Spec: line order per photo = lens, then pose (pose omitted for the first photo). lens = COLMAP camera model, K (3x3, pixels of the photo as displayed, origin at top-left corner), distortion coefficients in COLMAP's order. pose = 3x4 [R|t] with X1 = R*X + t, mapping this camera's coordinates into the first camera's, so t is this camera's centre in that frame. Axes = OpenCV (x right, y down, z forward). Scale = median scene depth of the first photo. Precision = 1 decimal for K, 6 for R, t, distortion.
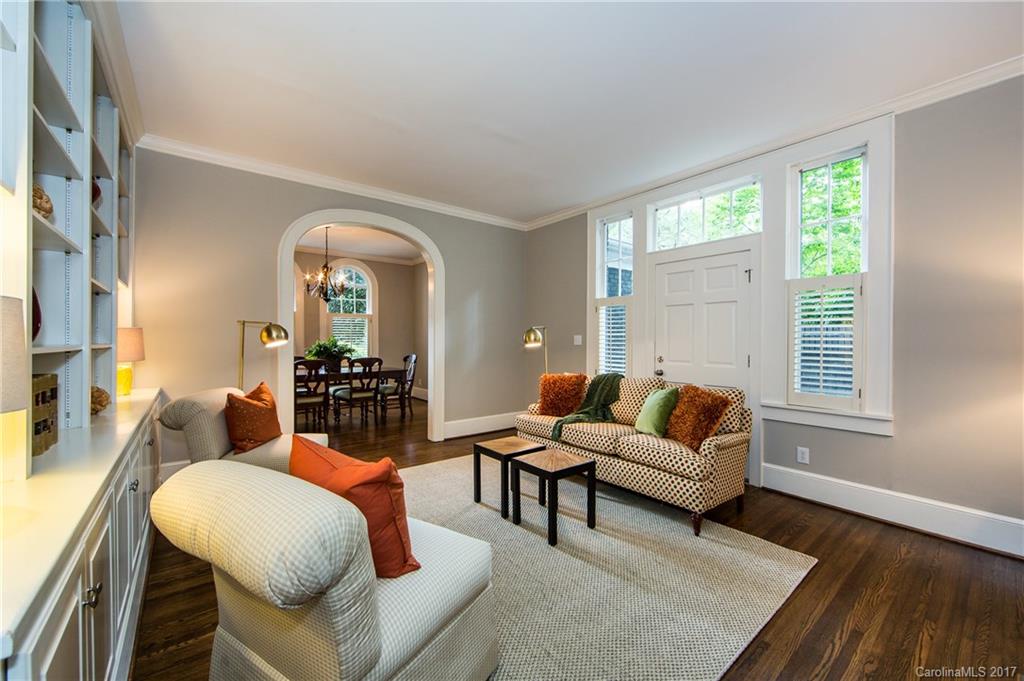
lens RADIAL K [[404.8, 0, 514.4], [0, 404.8, 340.7], [0, 0, 1]] dist [-0.001947, 0.000052]
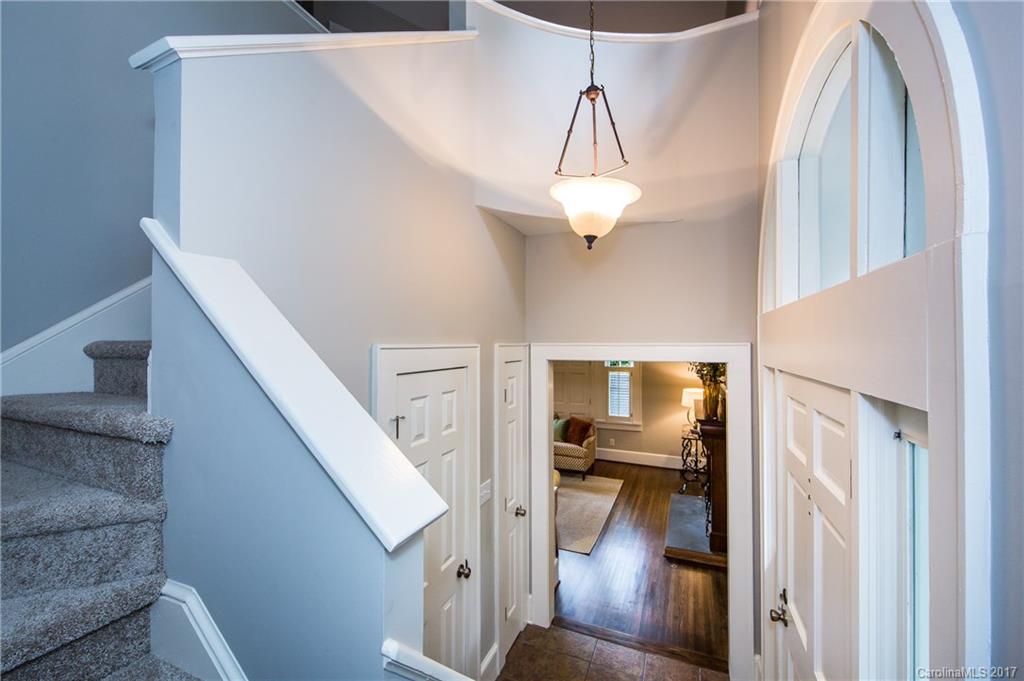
lens RADIAL K [[404.8, 0, 510.3], [0, 404.8, 341.2], [0, 0, 1]] dist [-0.001947, 0.000052]
pose [[0.891142, -0.005514, 0.453690, -1.010619], [0.008158, 0.999959, -0.003870, -0.345286], [-0.453651, 0.007150, 0.891151, -0.952952]]
